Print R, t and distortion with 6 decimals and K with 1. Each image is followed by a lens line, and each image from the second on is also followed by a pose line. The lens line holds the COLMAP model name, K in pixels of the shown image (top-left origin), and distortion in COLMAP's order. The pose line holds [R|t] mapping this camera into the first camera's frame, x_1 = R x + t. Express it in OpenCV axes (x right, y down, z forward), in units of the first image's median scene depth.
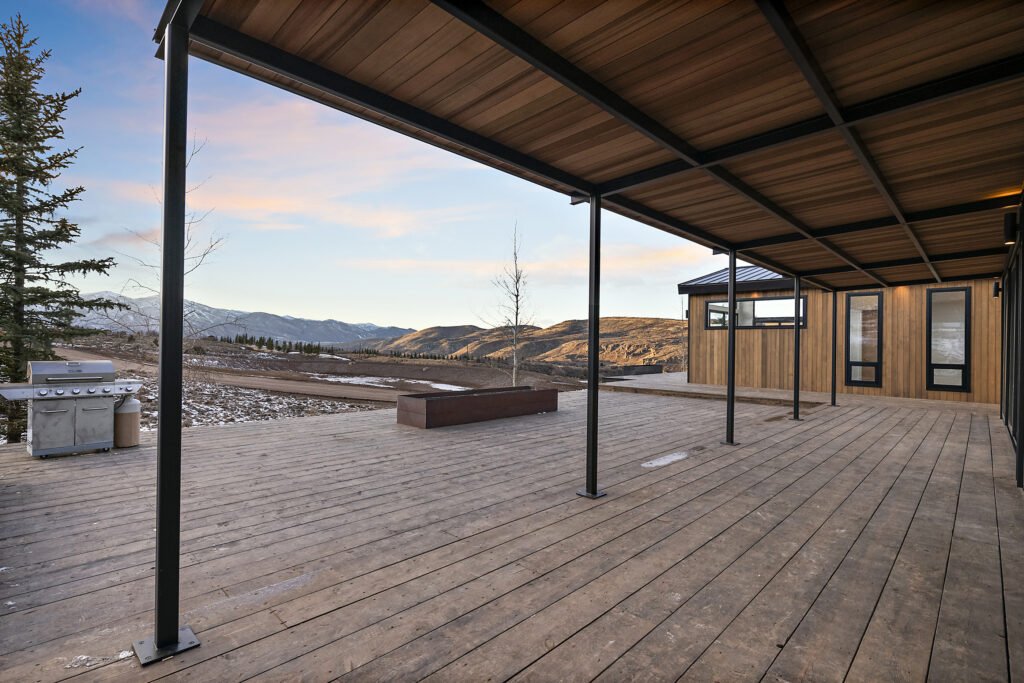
lens RADIAL K [[487.1, 0, 512.0], [0, 487.1, 341.5], [0, 0, 1]] dist [-0.003513, -0.000313]
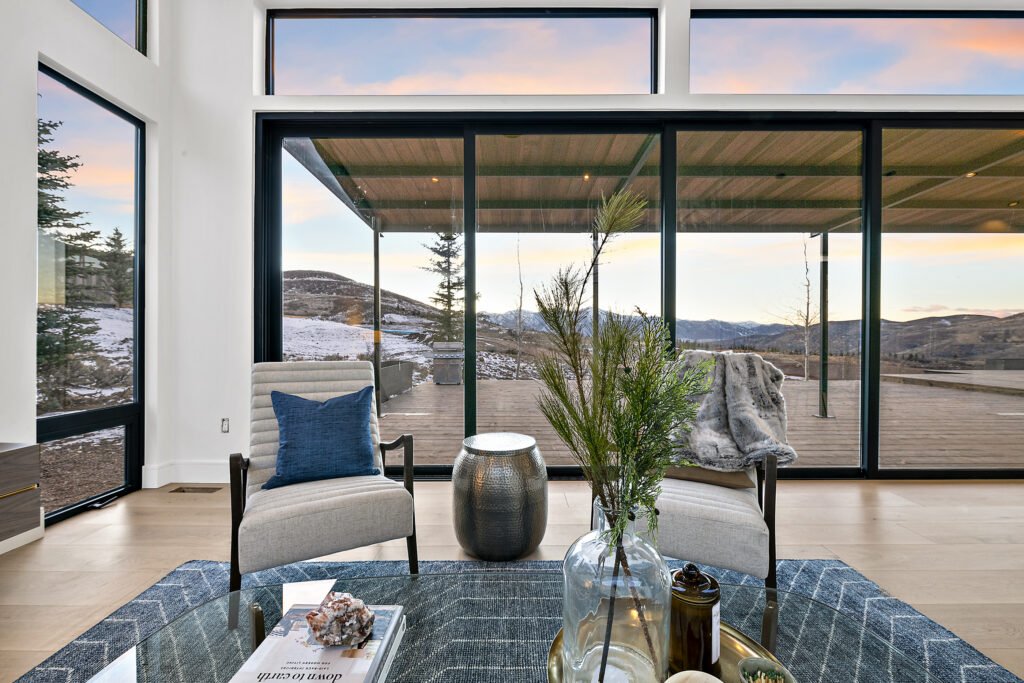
lens RADIAL K [[416.0, 0, 512.0], [0, 416.0, 341.5], [0, 0, 1]] dist [-0.001147, -0.000288]
pose [[0.699469, -0.009799, -0.714596, 0.270974], [0.013950, 0.999903, -0.000057, 0.016338], [0.714527, -0.009928, 0.699538, -0.044367]]
